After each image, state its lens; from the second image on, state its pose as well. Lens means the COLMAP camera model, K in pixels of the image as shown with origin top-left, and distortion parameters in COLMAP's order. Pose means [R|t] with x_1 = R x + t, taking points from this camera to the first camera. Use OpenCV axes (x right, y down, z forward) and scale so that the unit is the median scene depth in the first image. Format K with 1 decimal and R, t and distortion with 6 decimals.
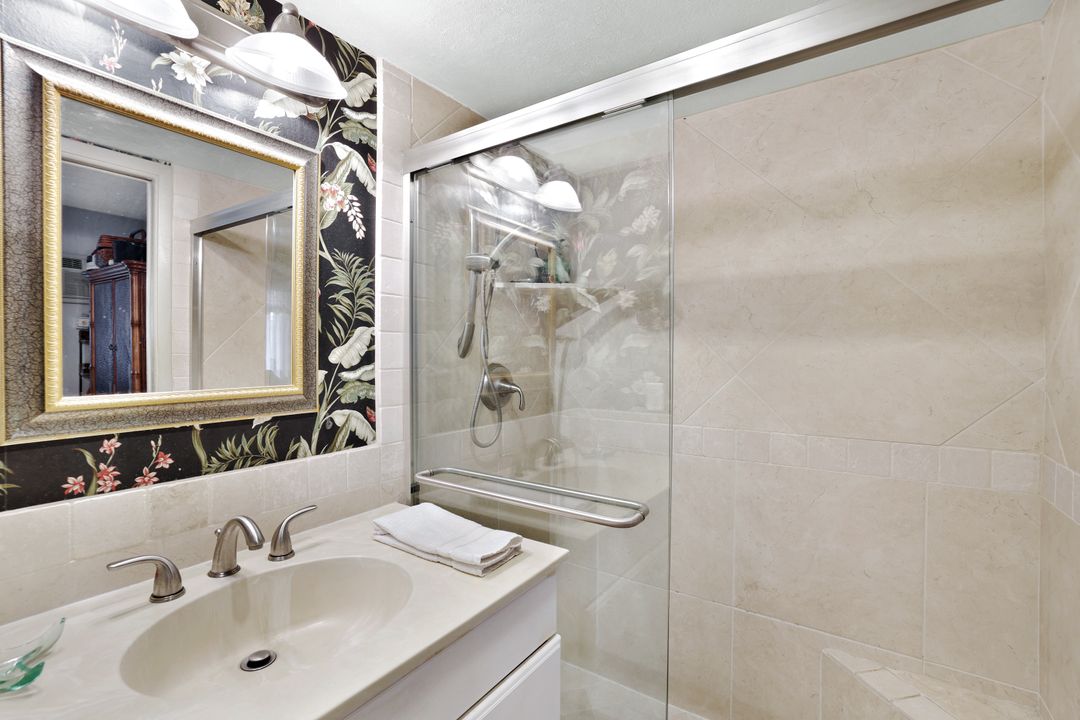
lens RADIAL K [[482.7, 0, 537.3], [0, 482.7, 353.8], [0, 0, 1]] dist [-0.025817, 0.002074]
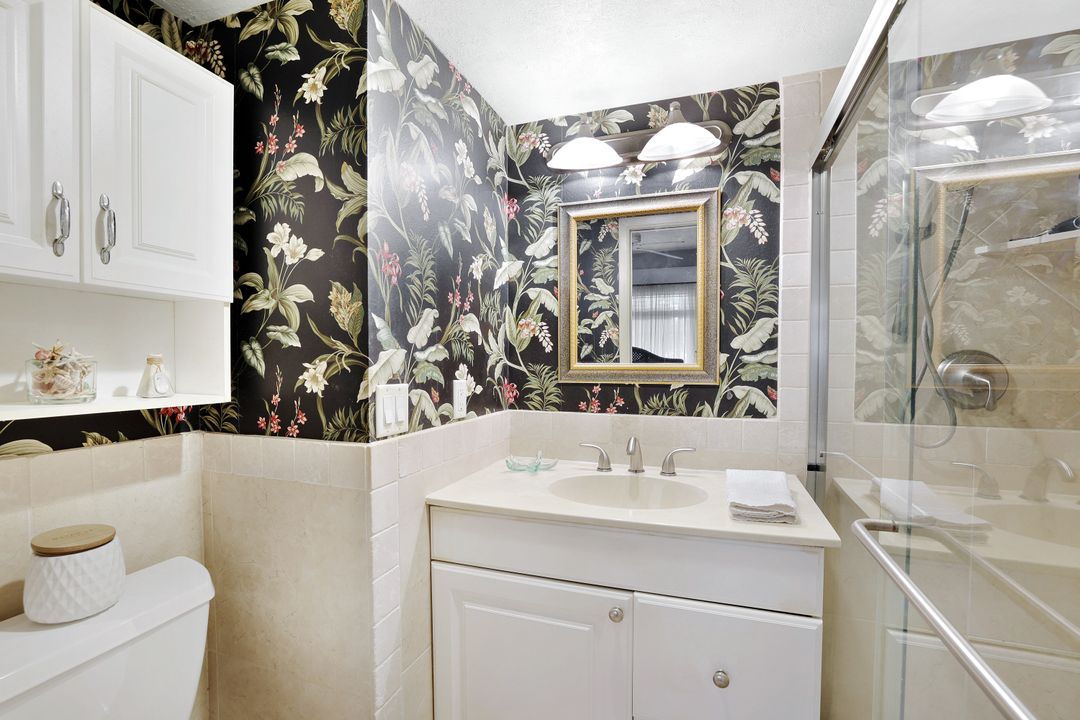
lens RADIAL K [[482.7, 0, 539.2], [0, 482.7, 367.3], [0, 0, 1]] dist [-0.025817, 0.002074]
pose [[0.279269, 0.014947, -0.960097, 0.659176], [0.000692, 0.999875, 0.015767, 0.049439], [0.960213, -0.005068, 0.279224, 0.147473]]
